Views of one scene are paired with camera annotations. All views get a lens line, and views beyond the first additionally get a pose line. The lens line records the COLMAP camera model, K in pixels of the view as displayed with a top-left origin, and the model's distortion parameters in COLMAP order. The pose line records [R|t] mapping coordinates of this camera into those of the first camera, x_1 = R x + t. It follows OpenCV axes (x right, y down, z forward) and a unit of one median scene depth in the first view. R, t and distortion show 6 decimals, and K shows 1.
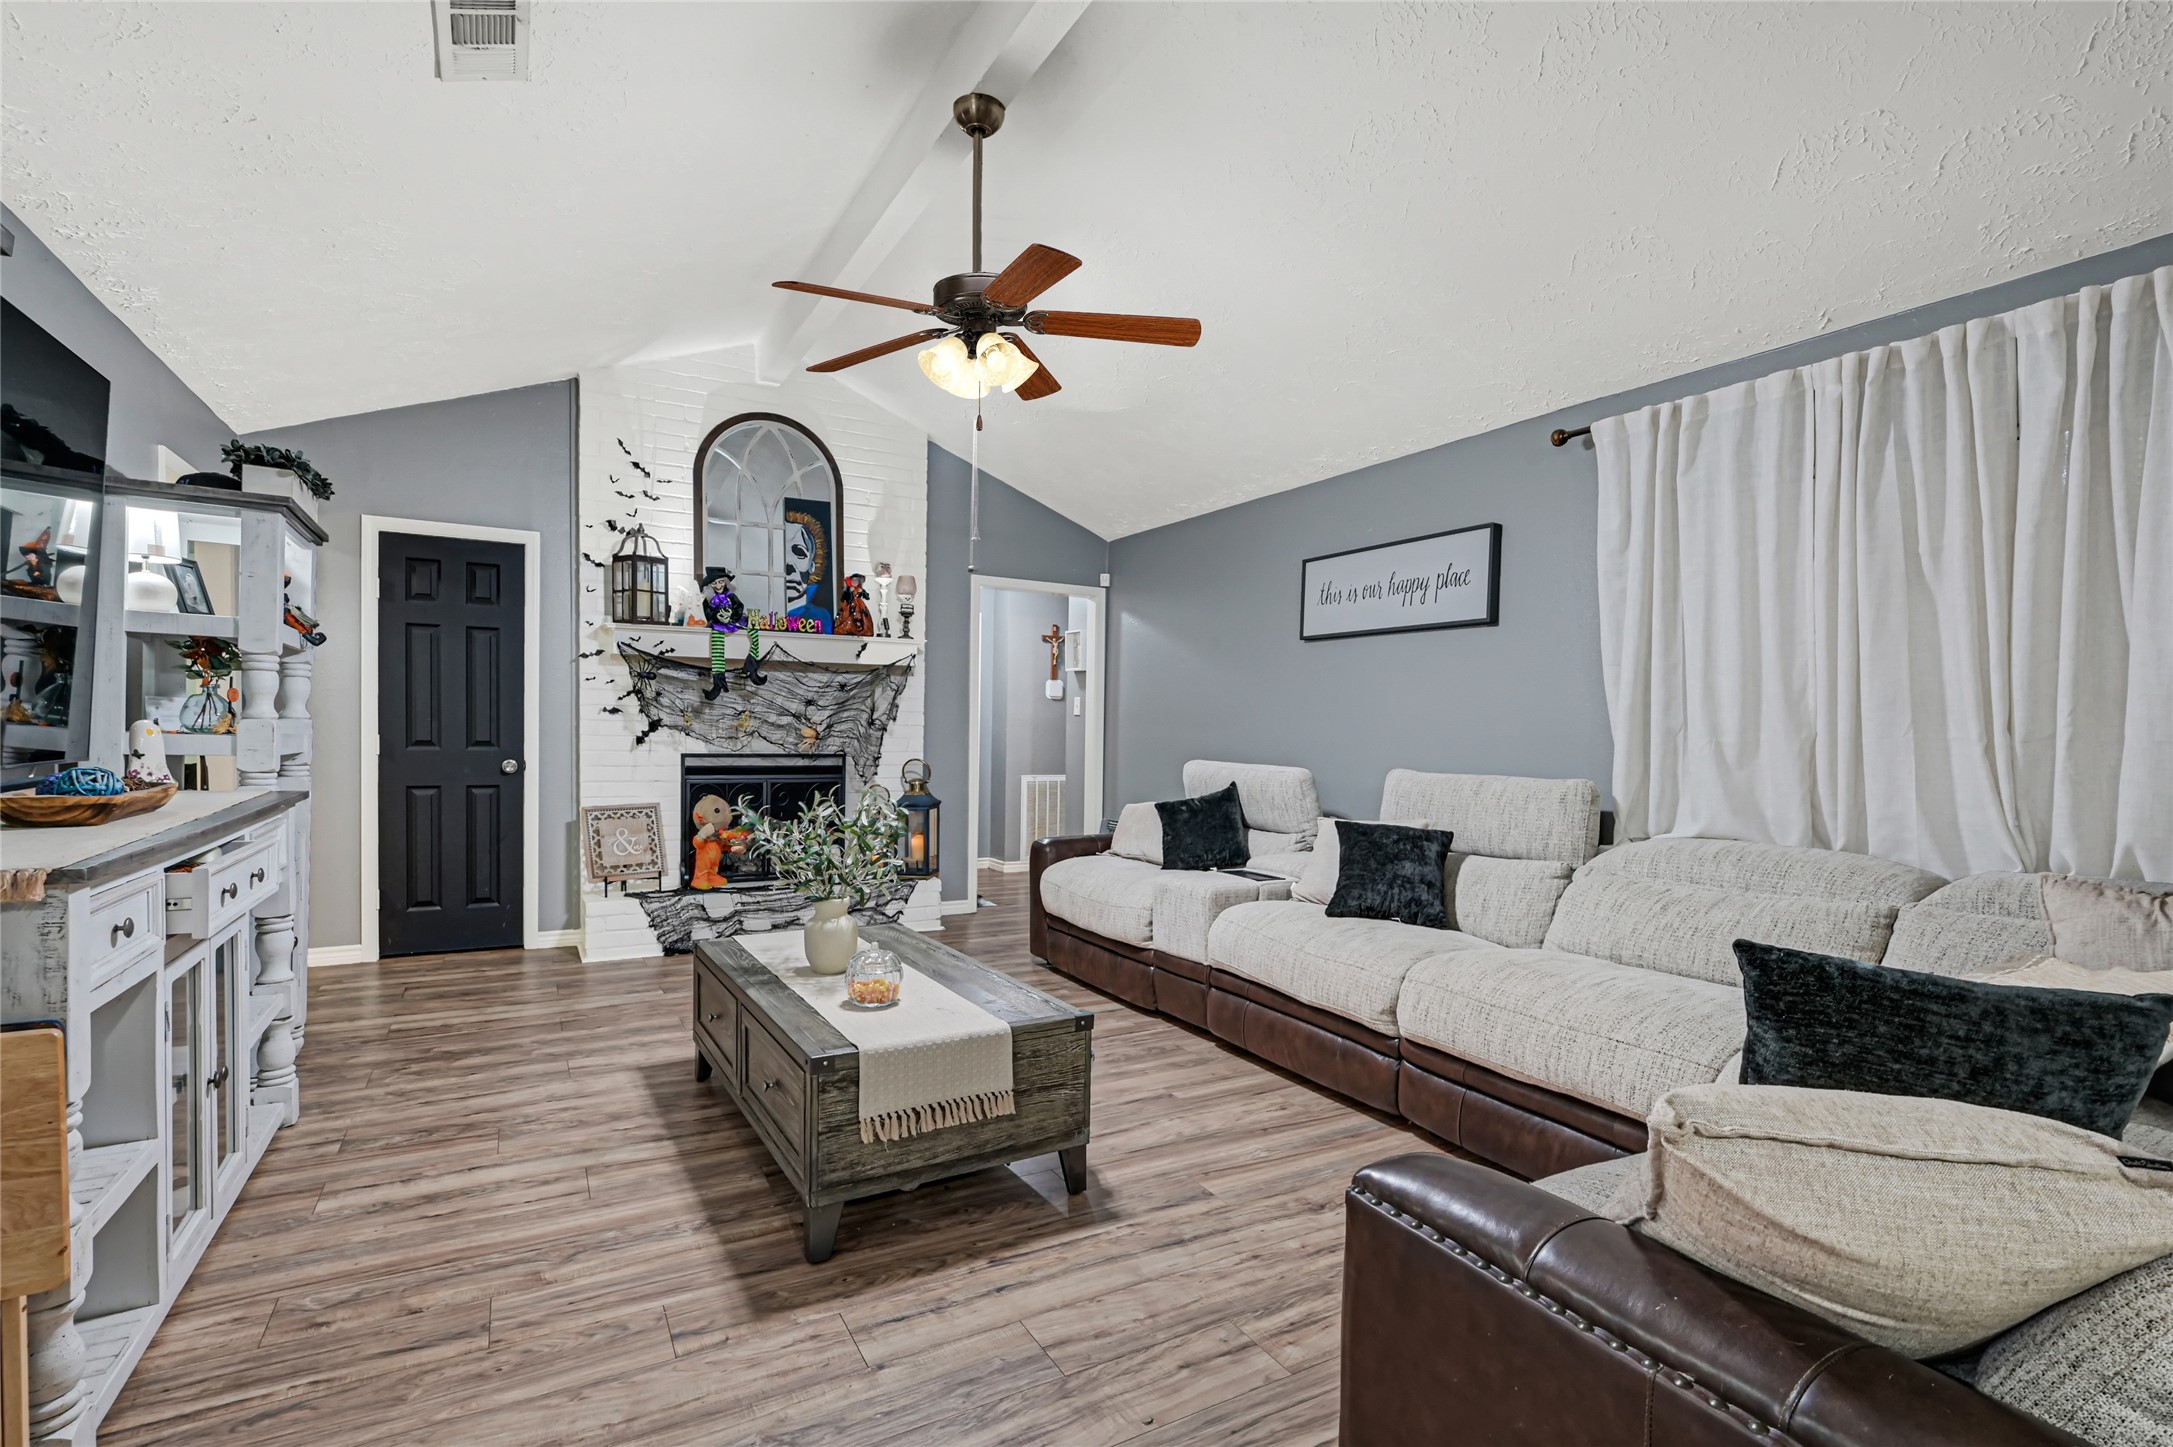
lens RADIAL K [[1018.0, 0, 1094.1], [0, 1018.0, 720.1], [0, 0, 1]] dist [-0.002159, 0.000361]
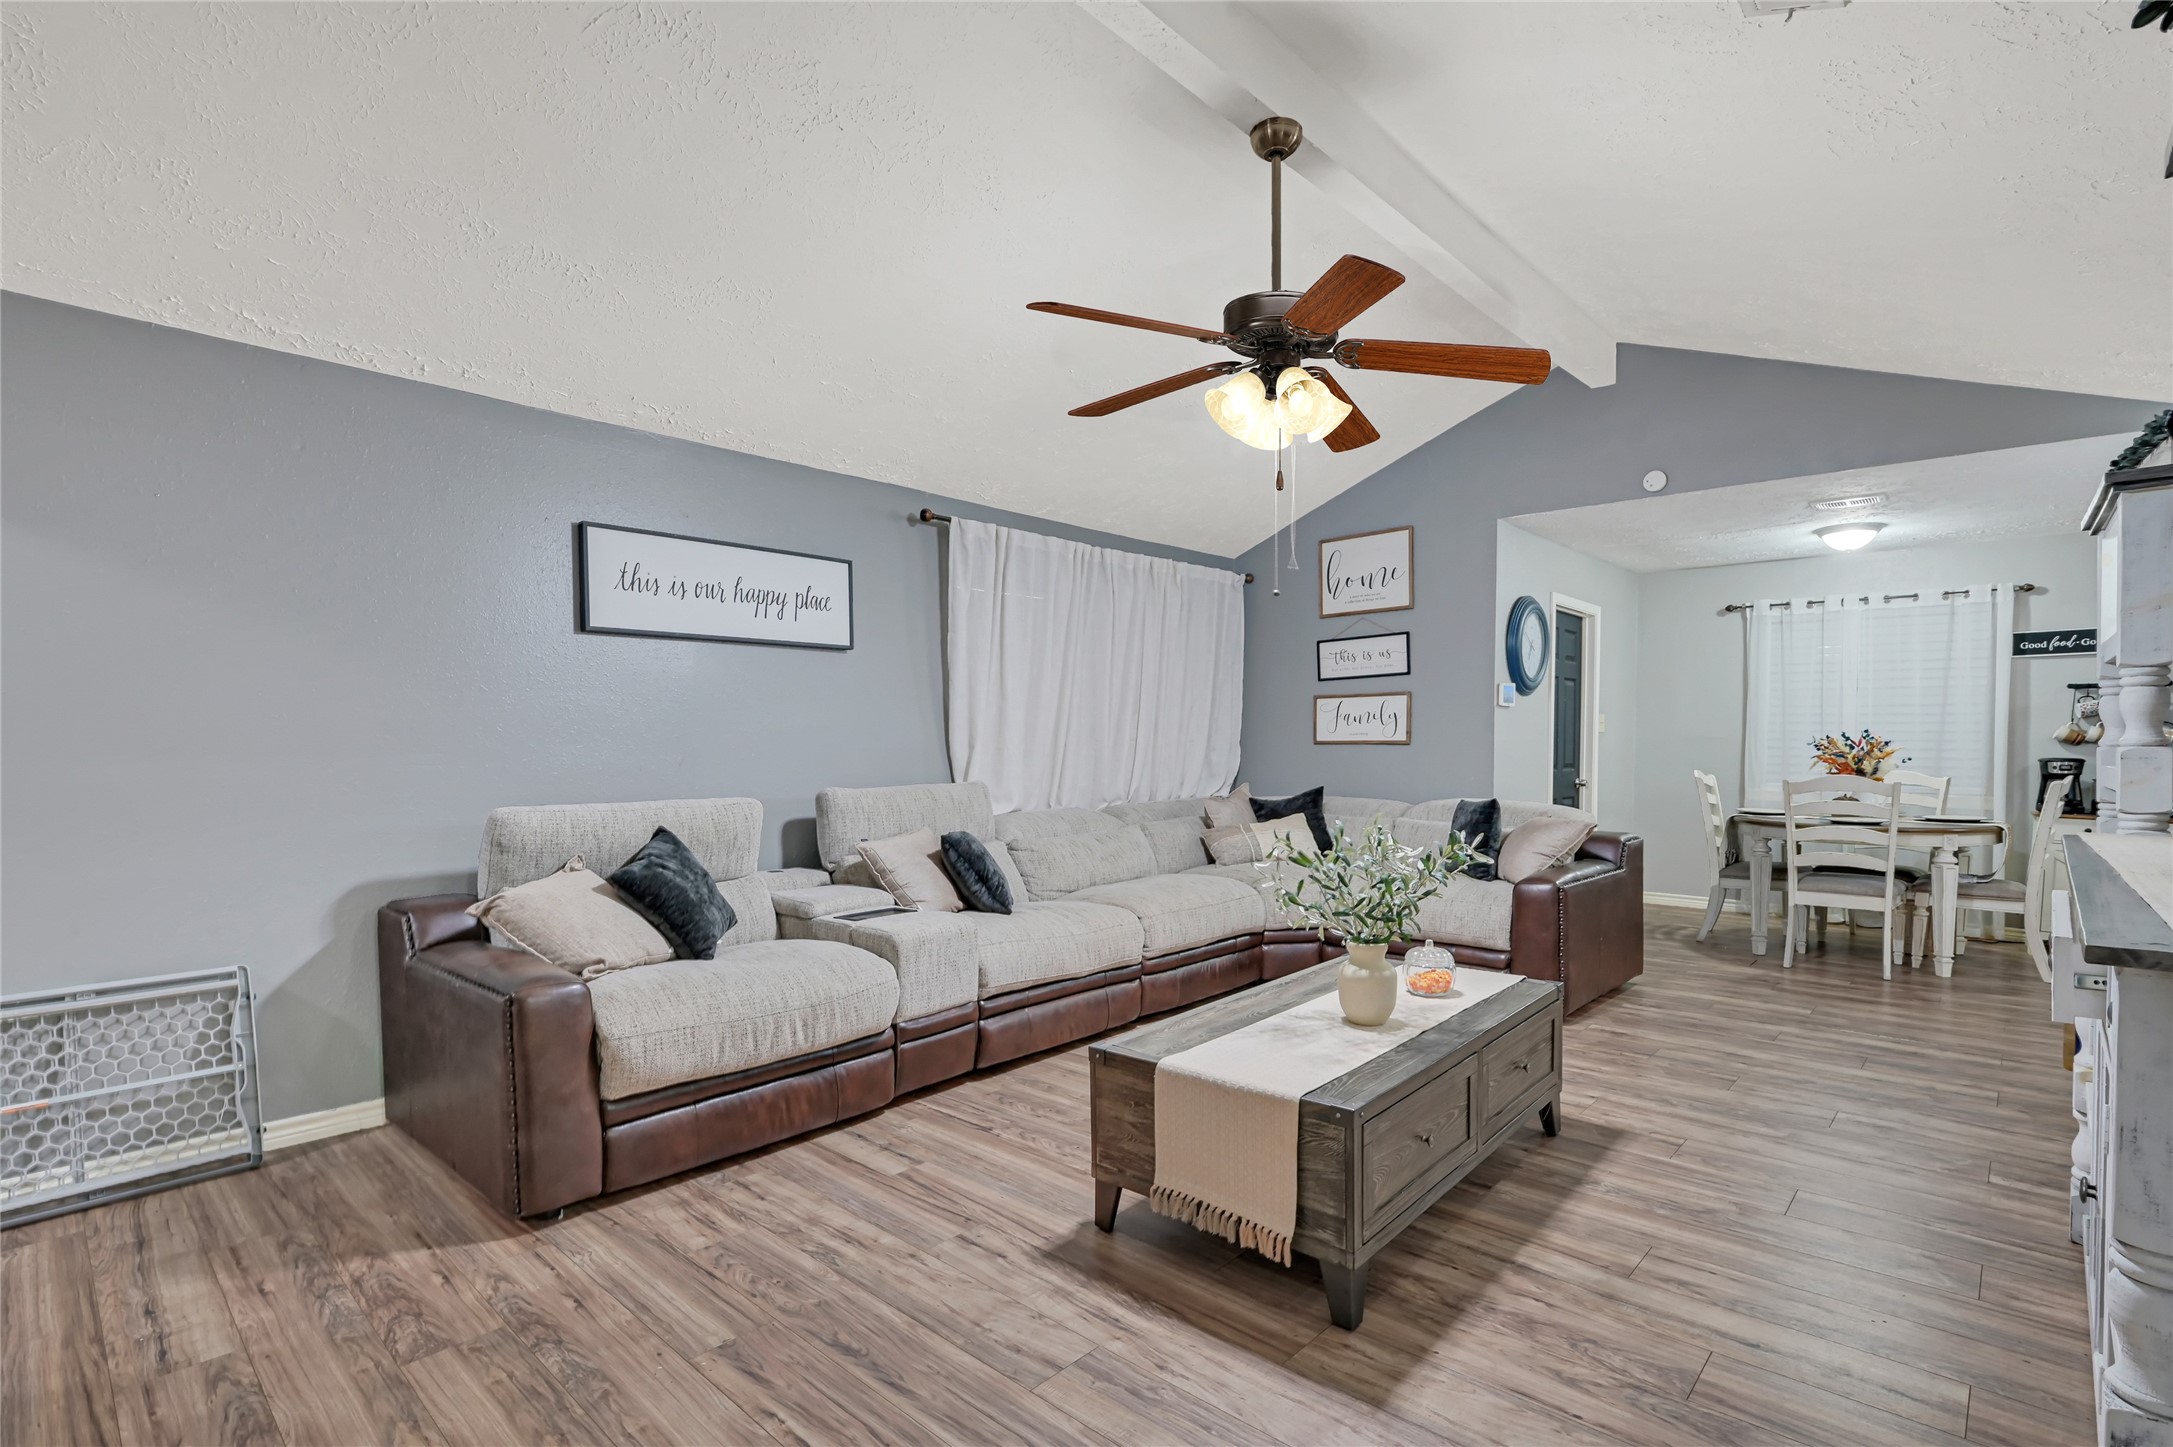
lens RADIAL K [[1018.0, 0, 1097.9], [0, 1018.0, 747.1], [0, 0, 1]] dist [-0.002159, 0.000361]
pose [[-0.306065, -0.014302, 0.951903, -1.096815], [-0.000889, 0.999891, 0.014738, -0.010400], [-0.952010, 0.003665, -0.306044, 1.581685]]
